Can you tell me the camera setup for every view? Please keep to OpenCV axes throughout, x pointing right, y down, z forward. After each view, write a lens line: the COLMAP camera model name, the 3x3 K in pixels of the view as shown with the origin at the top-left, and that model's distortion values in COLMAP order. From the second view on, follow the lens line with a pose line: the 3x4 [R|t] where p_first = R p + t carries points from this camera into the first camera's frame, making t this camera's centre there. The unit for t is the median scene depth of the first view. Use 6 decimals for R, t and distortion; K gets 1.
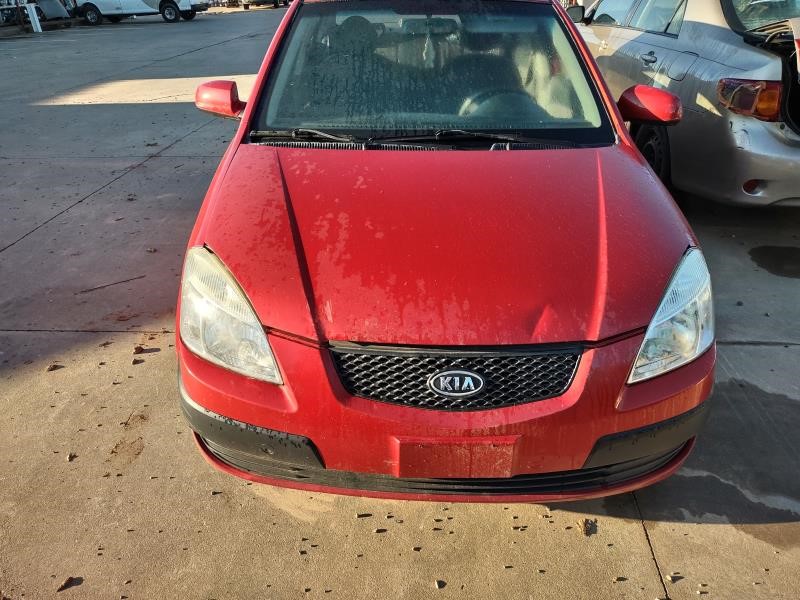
lens RADIAL K [[587.8, 0, 400.8], [0, 587.8, 299.4], [0, 0, 1]] dist [0.025566, -0.059186]
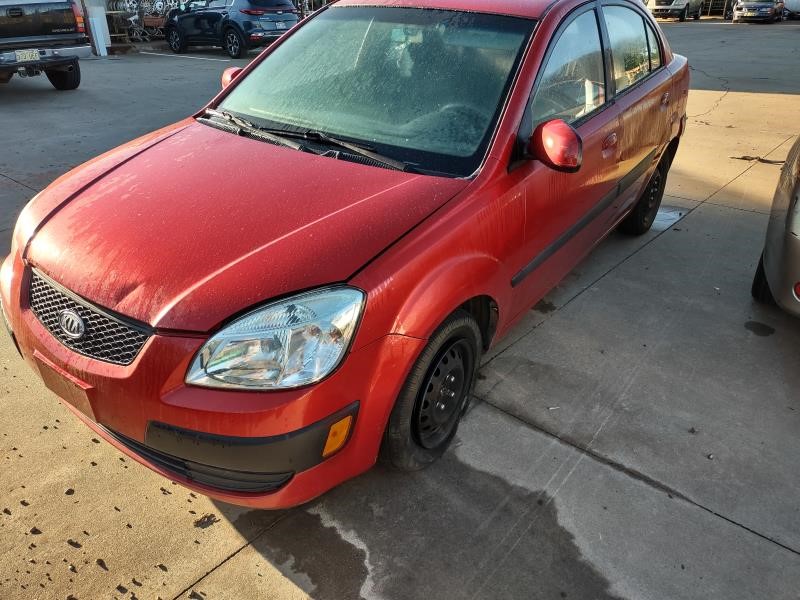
lens RADIAL K [[587.8, 0, 401.0], [0, 587.8, 300.1], [0, 0, 1]] dist [0.025566, -0.059186]
pose [[0.815971, 0.298970, -0.494782, 0.974274], [-0.303870, 0.949923, 0.072859, -0.152468], [0.491787, 0.090898, 0.865958, 0.245358]]
